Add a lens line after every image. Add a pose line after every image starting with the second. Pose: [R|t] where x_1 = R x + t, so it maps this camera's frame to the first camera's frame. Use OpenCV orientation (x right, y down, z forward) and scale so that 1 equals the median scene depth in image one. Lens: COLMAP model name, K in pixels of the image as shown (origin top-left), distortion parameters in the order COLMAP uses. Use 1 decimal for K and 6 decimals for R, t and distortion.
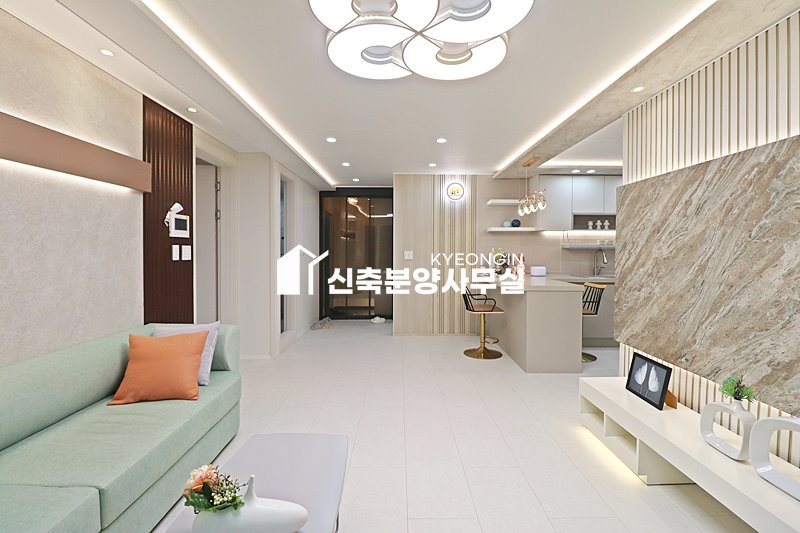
lens RADIAL K [[367.2, 0, 401.1], [0, 367.2, 256.9], [0, 0, 1]] dist [0.001156, -0.014400]
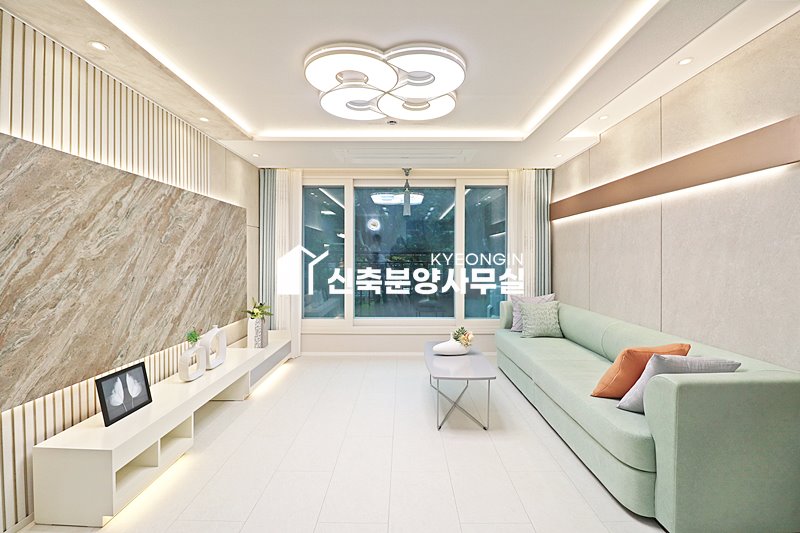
lens RADIAL K [[369.5, 0, 402.0], [0, 369.5, 257.9], [0, 0, 1]] dist [0.000011, -0.013164]
pose [[-0.999959, -0.006929, 0.005873, -0.015948], [-0.006804, 0.999753, 0.021148, -0.020594], [-0.006018, 0.021107, -0.999759, 1.738946]]
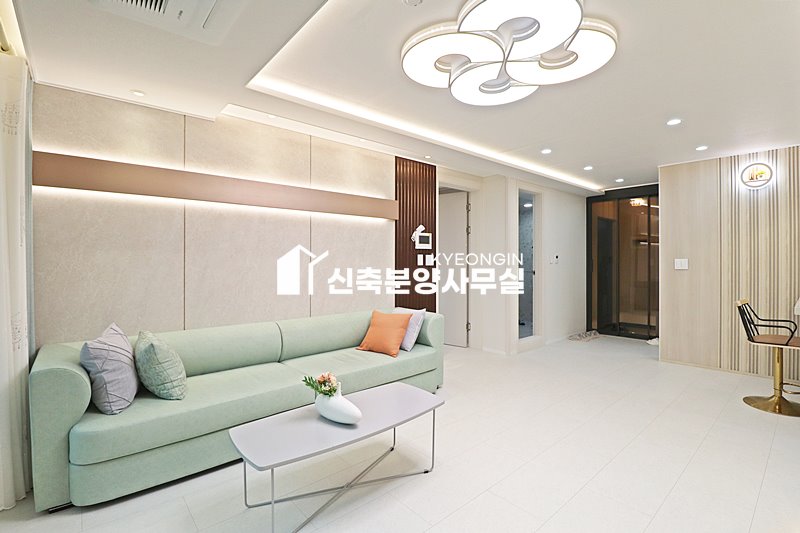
lens RADIAL K [[369.5, 0, 402.0], [0, 369.5, 257.9], [0, 0, 1]] dist [0.000011, -0.013164]
pose [[0.653562, -0.008929, -0.756821, 0.508795], [-0.011658, 0.999693, -0.021862, 0.015092], [0.756784, 0.023111, 0.653257, 0.026303]]
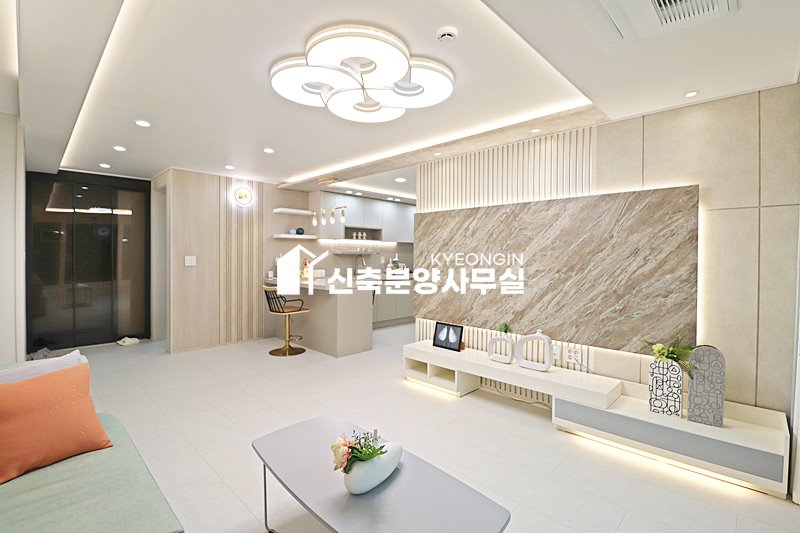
lens RADIAL K [[369.5, 0, 402.0], [0, 369.5, 257.9], [0, 0, 1]] dist [0.000011, -0.013164]
pose [[0.700325, -0.003311, 0.713816, -0.577771], [0.010280, 0.999932, -0.005448, -0.003953], [-0.713750, 0.011154, 0.700312, -0.001826]]
